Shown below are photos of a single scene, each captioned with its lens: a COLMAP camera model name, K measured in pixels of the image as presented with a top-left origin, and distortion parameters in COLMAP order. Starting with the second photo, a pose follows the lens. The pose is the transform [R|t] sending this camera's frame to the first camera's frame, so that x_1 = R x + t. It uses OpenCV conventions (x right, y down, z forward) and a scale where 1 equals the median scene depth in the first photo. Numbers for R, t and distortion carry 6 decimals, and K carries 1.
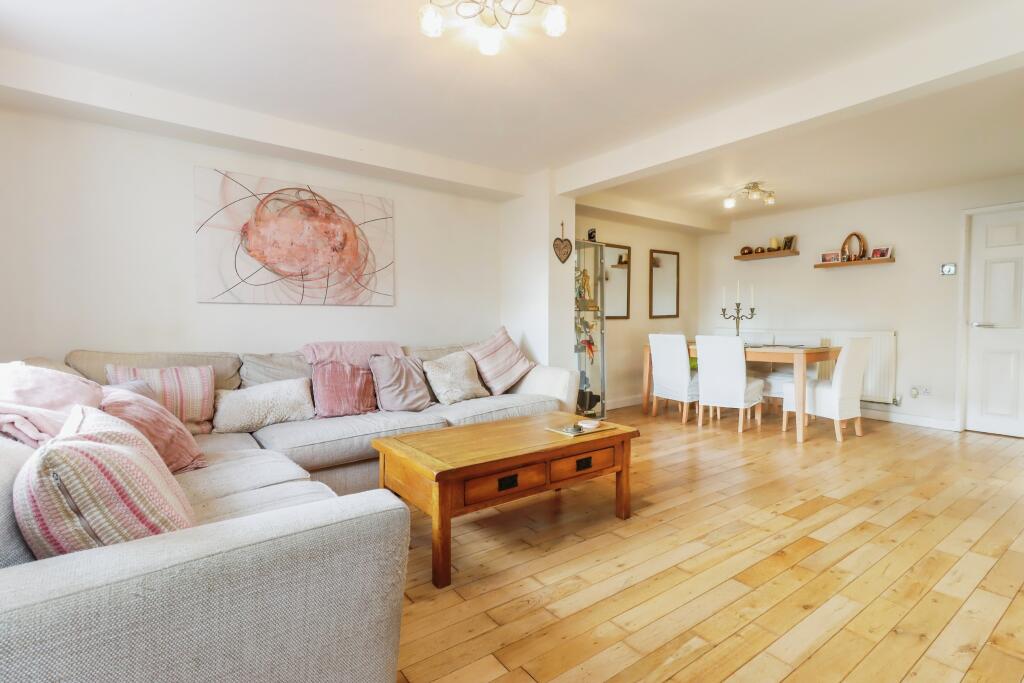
lens RADIAL K [[476.3, 0, 512.0], [0, 476.3, 341.5], [0, 0, 1]] dist [0.000991, 0.000143]
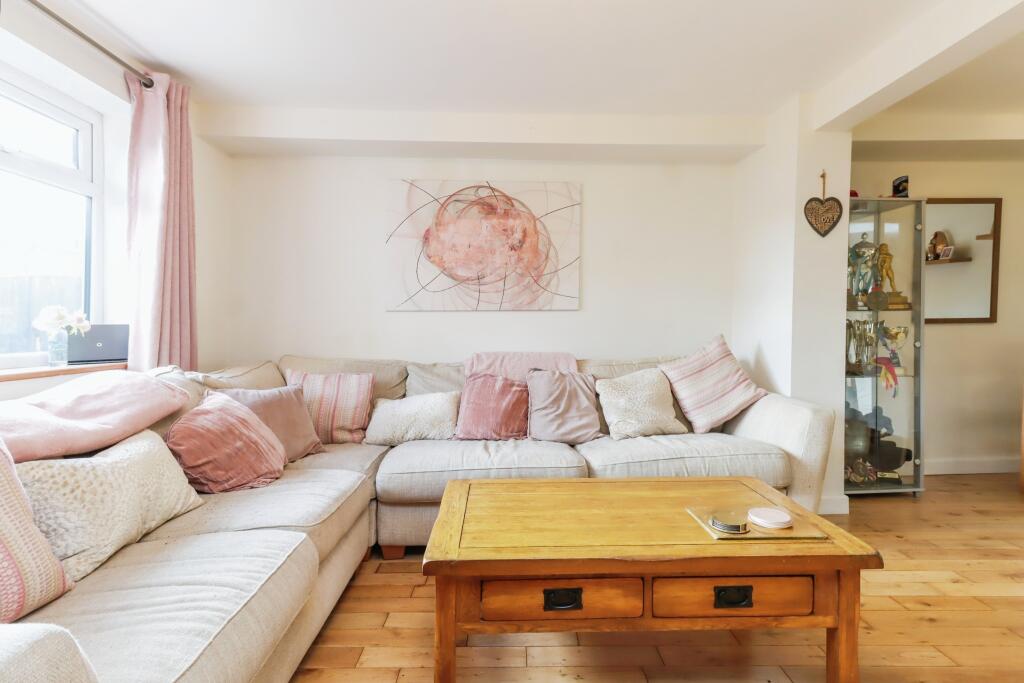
lens RADIAL K [[497.0, 0, 512.0], [0, 497.0, 341.5], [0, 0, 1]] dist [0.014796, 0.000258]
pose [[0.827069, 0.011891, -0.561975, 0.157386], [-0.019776, 0.999773, -0.007950, -0.011595], [0.561753, 0.017689, 0.827116, 0.241328]]
